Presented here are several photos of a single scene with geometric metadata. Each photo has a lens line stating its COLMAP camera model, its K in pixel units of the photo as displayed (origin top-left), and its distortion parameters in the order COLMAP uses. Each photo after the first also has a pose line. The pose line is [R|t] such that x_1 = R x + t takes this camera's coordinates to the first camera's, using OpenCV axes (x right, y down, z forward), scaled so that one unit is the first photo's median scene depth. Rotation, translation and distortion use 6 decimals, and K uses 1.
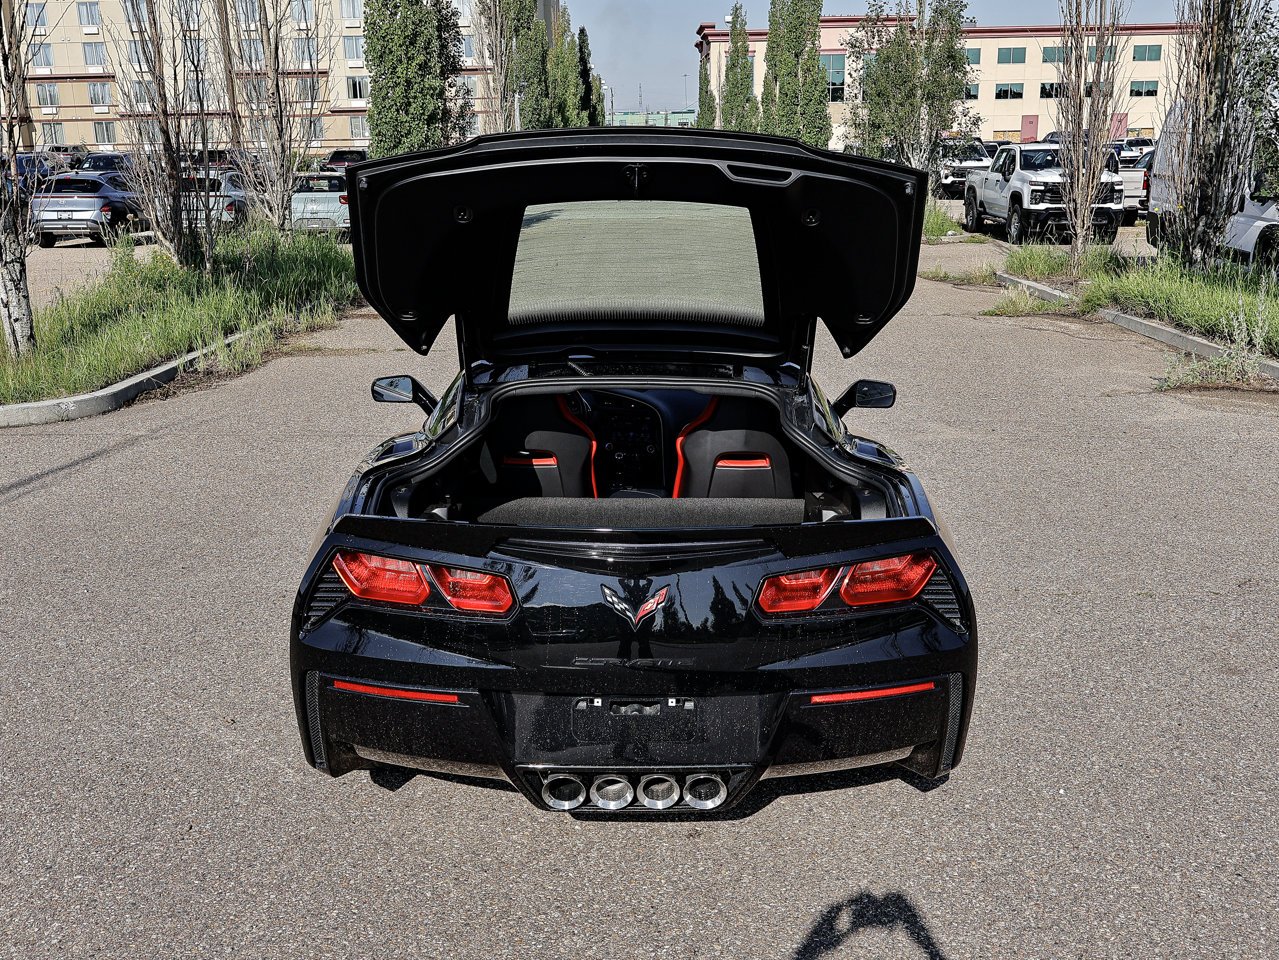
lens RADIAL K [[1192.4, 0, 654.3], [0, 1192.4, 488.0], [0, 0, 1]] dist [-0.003920, -0.014227]
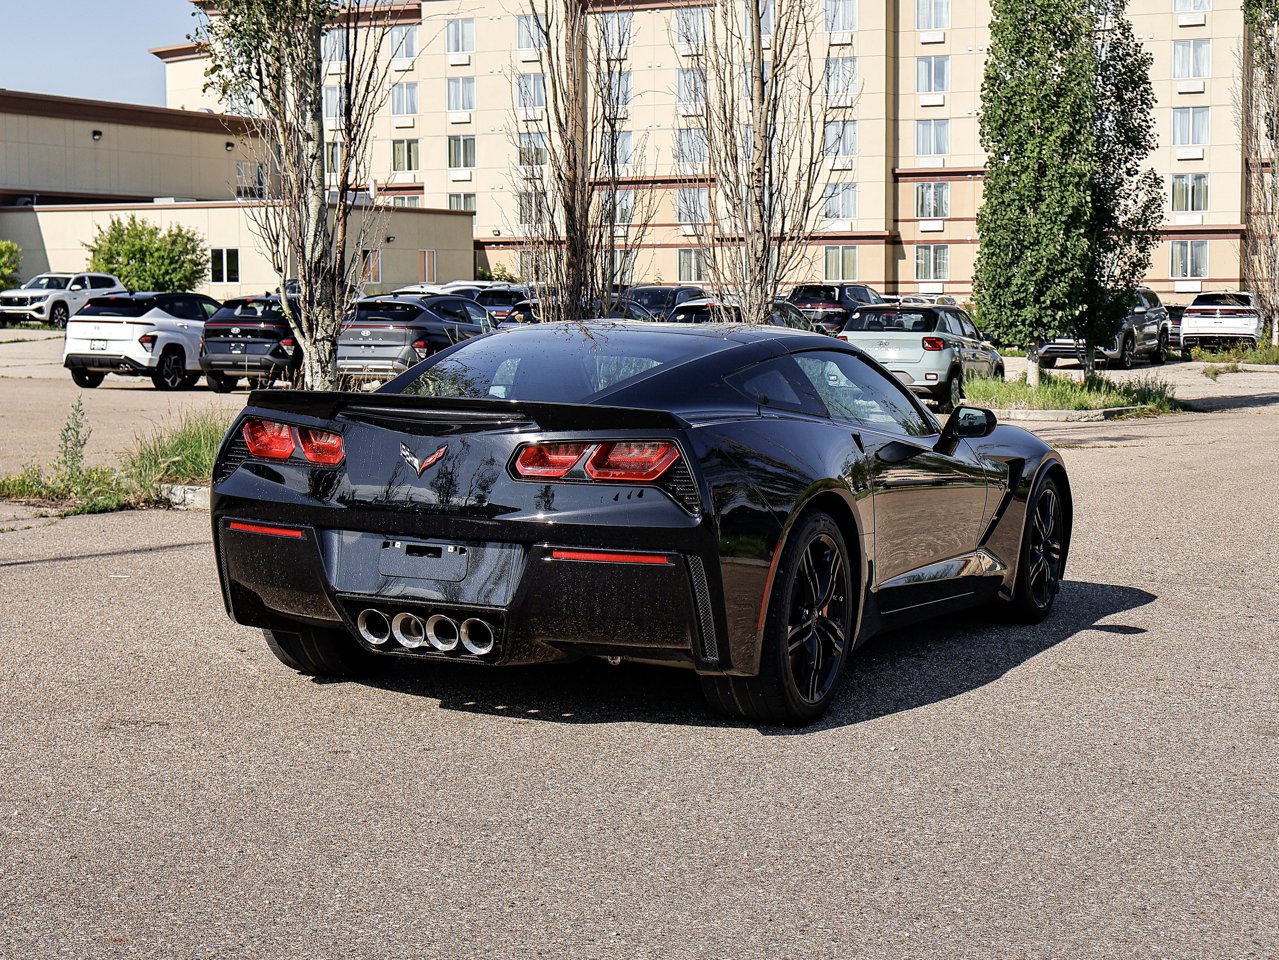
lens RADIAL K [[2204.3, 0, 655.3], [0, 2204.3, 476.5], [0, 0, 1]] dist [-0.001658, 0.023524]
pose [[0.903363, 0.049108, -0.426055, 0.112908], [-0.132565, 0.976748, -0.168494, 0.044894], [0.407874, 0.208691, 0.888868, -0.089585]]
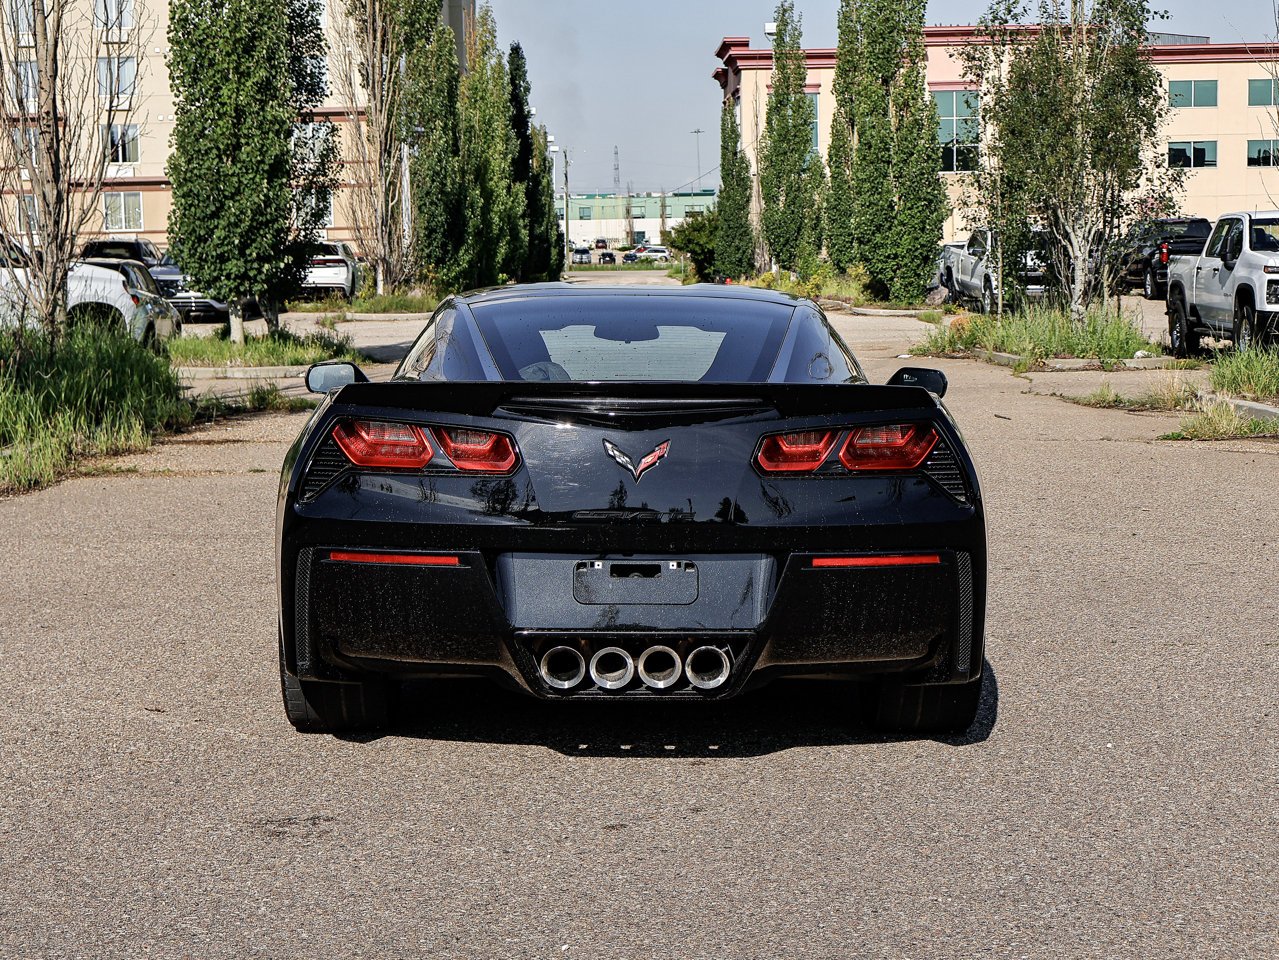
lens RADIAL K [[2215.8, 0, 673.2], [0, 2215.8, 498.1], [0, 0, 1]] dist [0.002205, -0.102016]
pose [[0.999903, -0.003428, 0.013506, -0.000967], [0.005636, 0.985927, -0.167078, 0.042718], [-0.012743, 0.167138, 0.985851, -0.082229]]
